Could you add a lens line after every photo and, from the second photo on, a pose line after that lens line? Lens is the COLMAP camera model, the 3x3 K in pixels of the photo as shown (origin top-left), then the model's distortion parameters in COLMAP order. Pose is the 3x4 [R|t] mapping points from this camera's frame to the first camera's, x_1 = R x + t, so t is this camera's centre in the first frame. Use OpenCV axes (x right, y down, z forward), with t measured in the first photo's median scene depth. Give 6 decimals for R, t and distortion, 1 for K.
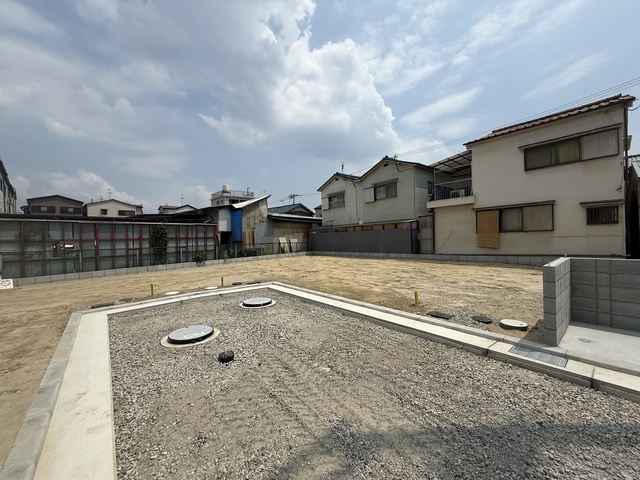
lens RADIAL K [[254.1, 0, 319.3], [0, 254.1, 238.5], [0, 0, 1]] dist [0.000013, -0.000044]
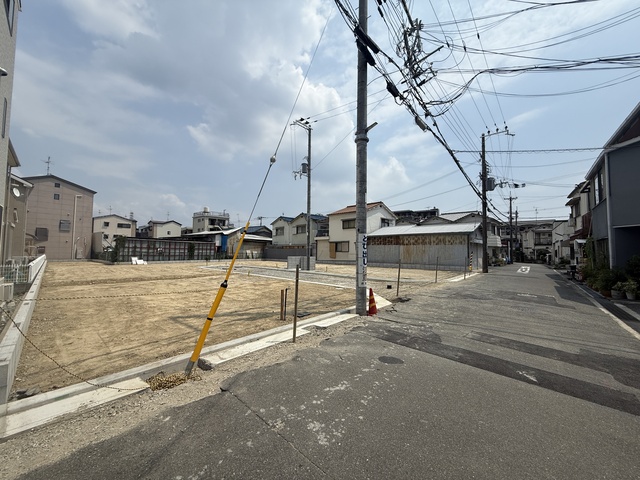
lens RADIAL K [[251.0, 0, 320.2], [0, 251.0, 237.5], [0, 0, 1]] dist [-0.007599, 0.000066]
pose [[0.991868, 0.046437, 0.118497, 0.211458], [-0.038822, 0.997078, -0.065784, 0.003359], [-0.121206, 0.060648, 0.990773, -1.217045]]
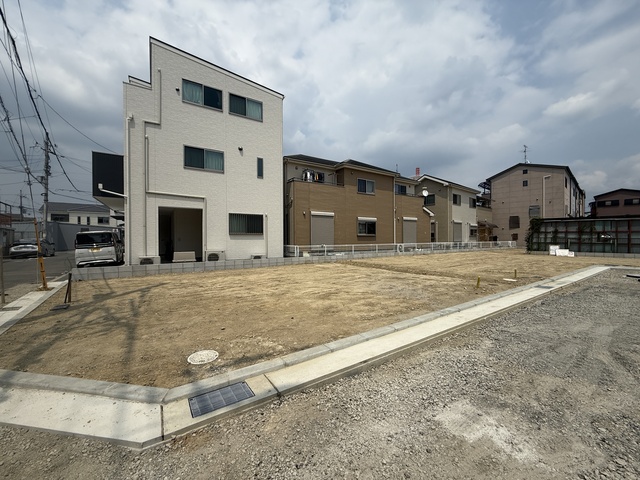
lens RADIAL K [[255.1, 0, 319.4], [0, 255.1, 239.1], [0, 0, 1]] dist [-0.000283, 0.000310]
pose [[-0.113405, 0.037409, -0.992844, 0.550718], [0.001291, 0.999296, 0.037505, -0.006162], [0.993548, 0.002972, -0.113373, -0.414026]]
